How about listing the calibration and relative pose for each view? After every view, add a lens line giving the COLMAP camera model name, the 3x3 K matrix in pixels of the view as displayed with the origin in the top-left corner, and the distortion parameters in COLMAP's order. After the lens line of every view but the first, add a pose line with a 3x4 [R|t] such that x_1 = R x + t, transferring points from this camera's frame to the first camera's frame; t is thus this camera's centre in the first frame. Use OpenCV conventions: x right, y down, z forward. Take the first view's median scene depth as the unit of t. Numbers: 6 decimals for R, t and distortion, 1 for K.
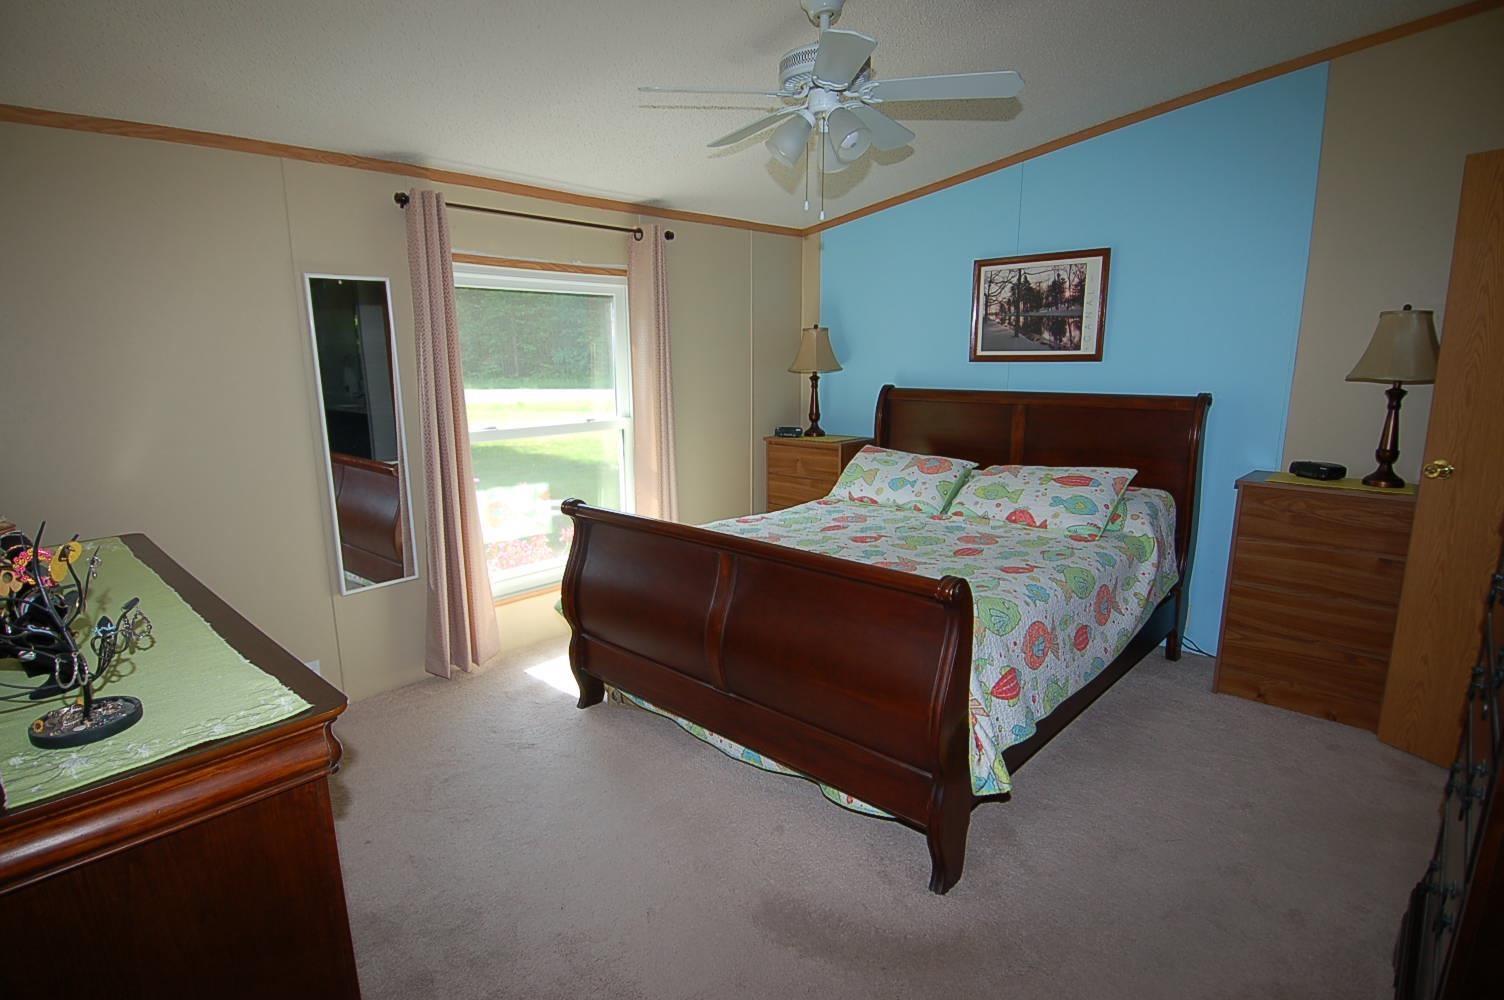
lens RADIAL K [[775.6, 0, 738.4], [0, 775.6, 504.9], [0, 0, 1]] dist [0.051889, -0.058212]
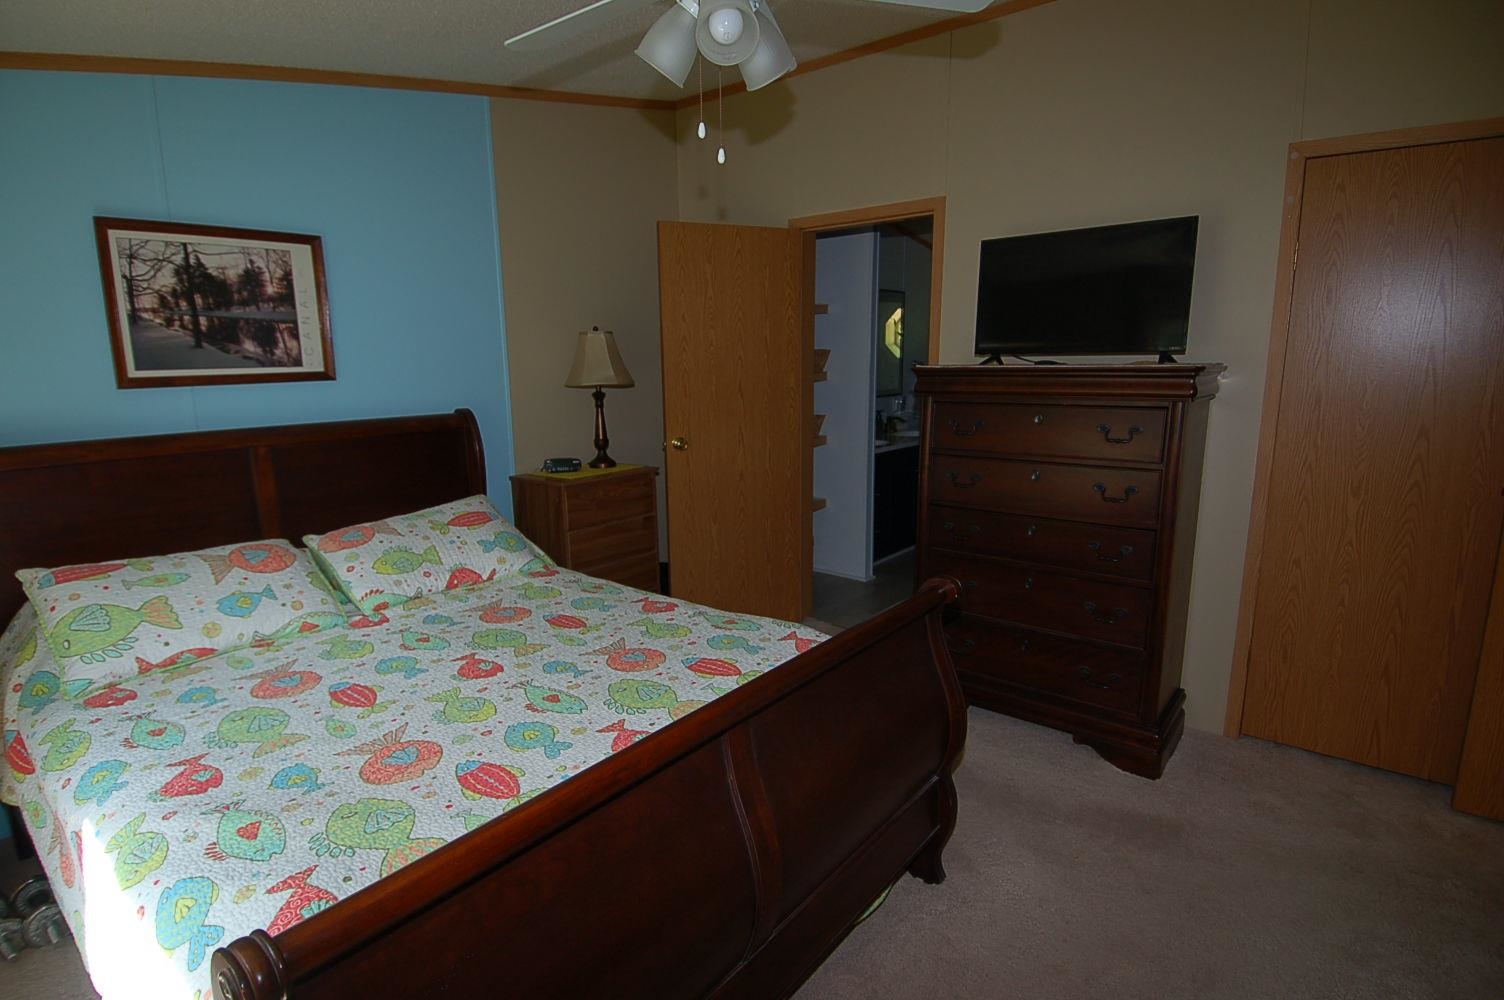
lens RADIAL K [[775.6, 0, 738.4], [0, 775.6, 504.9], [0, 0, 1]] dist [0.051889, -0.058212]
pose [[-0.063362, -0.186686, 0.980374, -0.351619], [0.207166, 0.958489, 0.195908, -0.129134], [-0.976252, 0.215514, -0.022056, 0.627350]]
